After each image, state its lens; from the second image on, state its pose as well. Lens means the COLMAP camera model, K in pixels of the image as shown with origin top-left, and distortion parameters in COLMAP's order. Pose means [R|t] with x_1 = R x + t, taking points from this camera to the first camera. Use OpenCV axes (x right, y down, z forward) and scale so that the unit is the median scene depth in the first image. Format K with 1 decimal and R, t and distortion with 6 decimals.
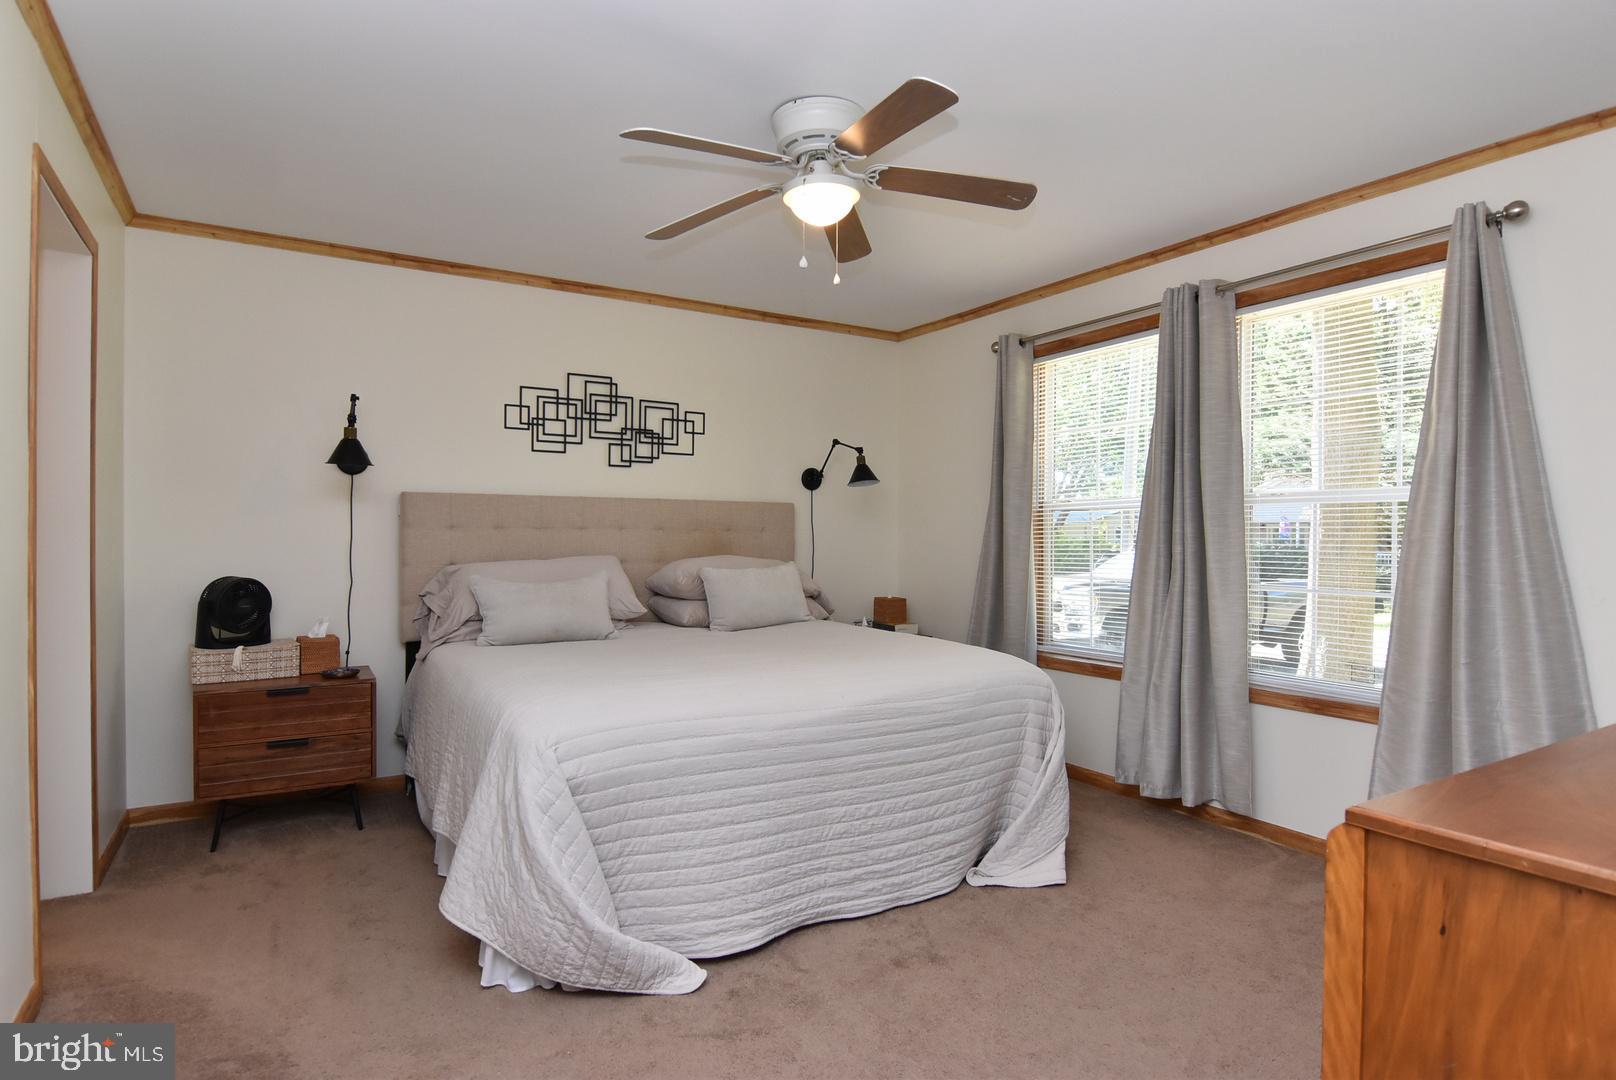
lens RADIAL K [[857.7, 0, 808.5], [0, 857.7, 540.9], [0, 0, 1]] dist [-0.009634, -0.007833]
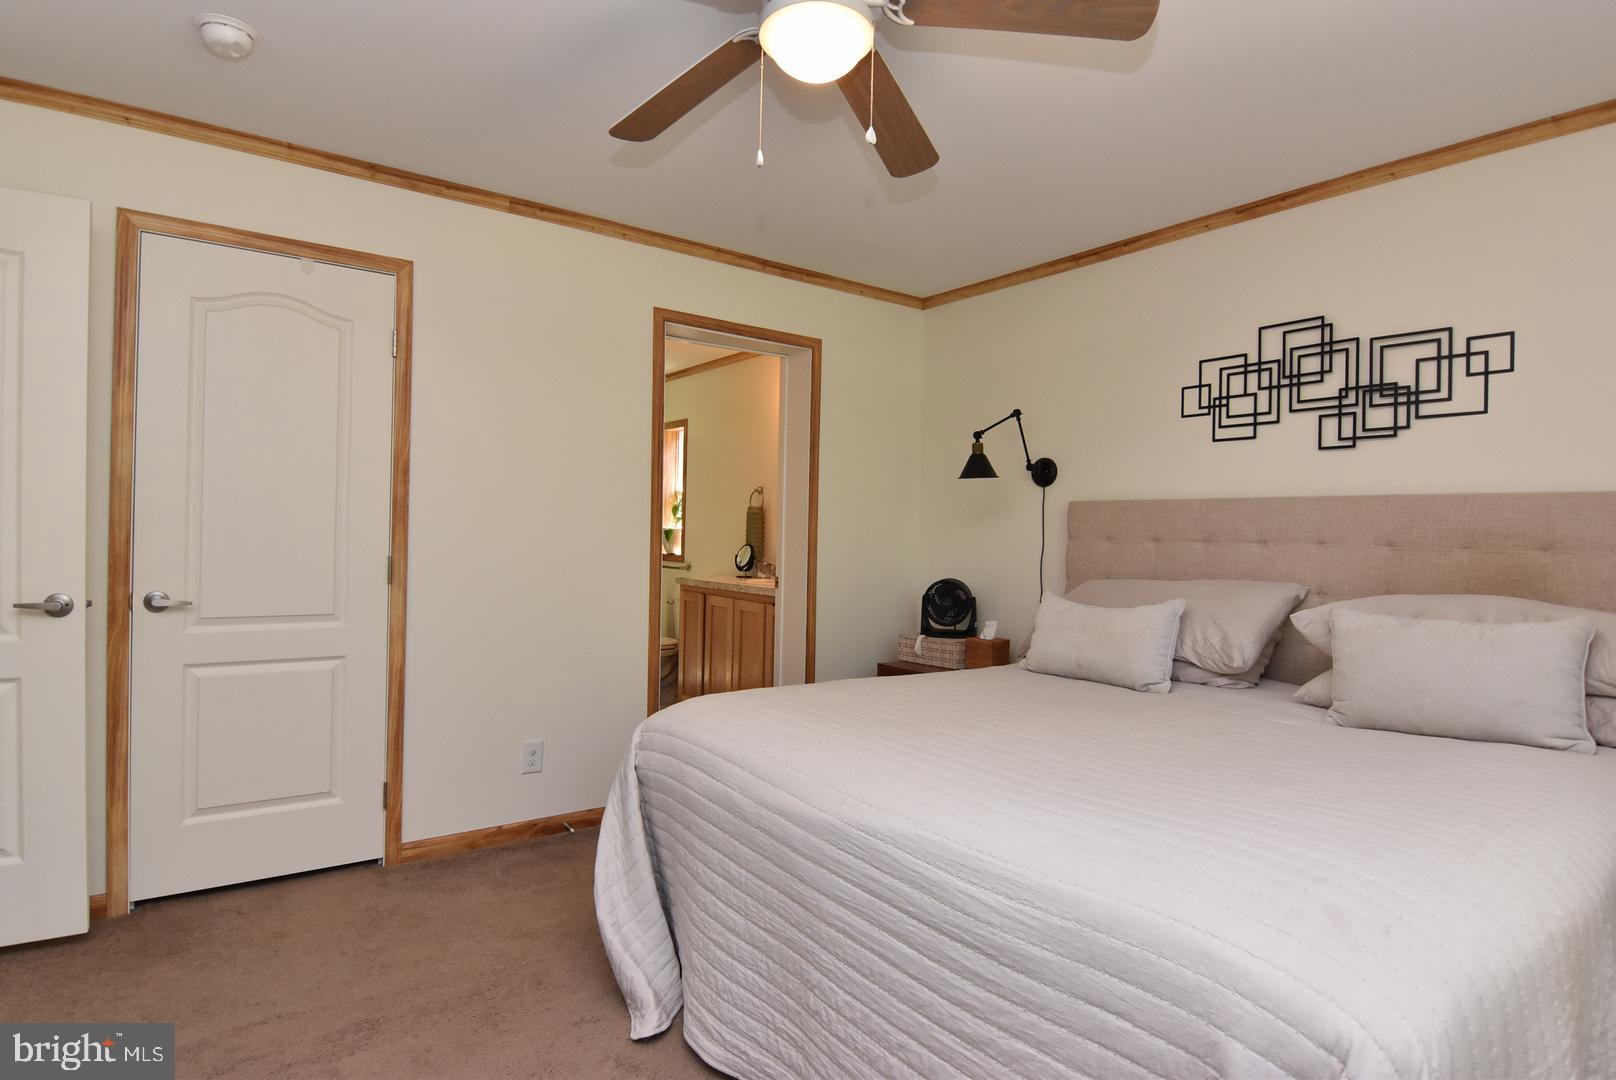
lens RADIAL K [[857.7, 0, 805.7], [0, 857.7, 539.4], [0, 0, 1]] dist [-0.009634, -0.007833]
pose [[0.086057, 0.004431, -0.996280, 0.400936], [-0.026877, 0.999636, 0.002124, -0.007851], [0.995928, 0.026594, 0.086145, 0.550297]]
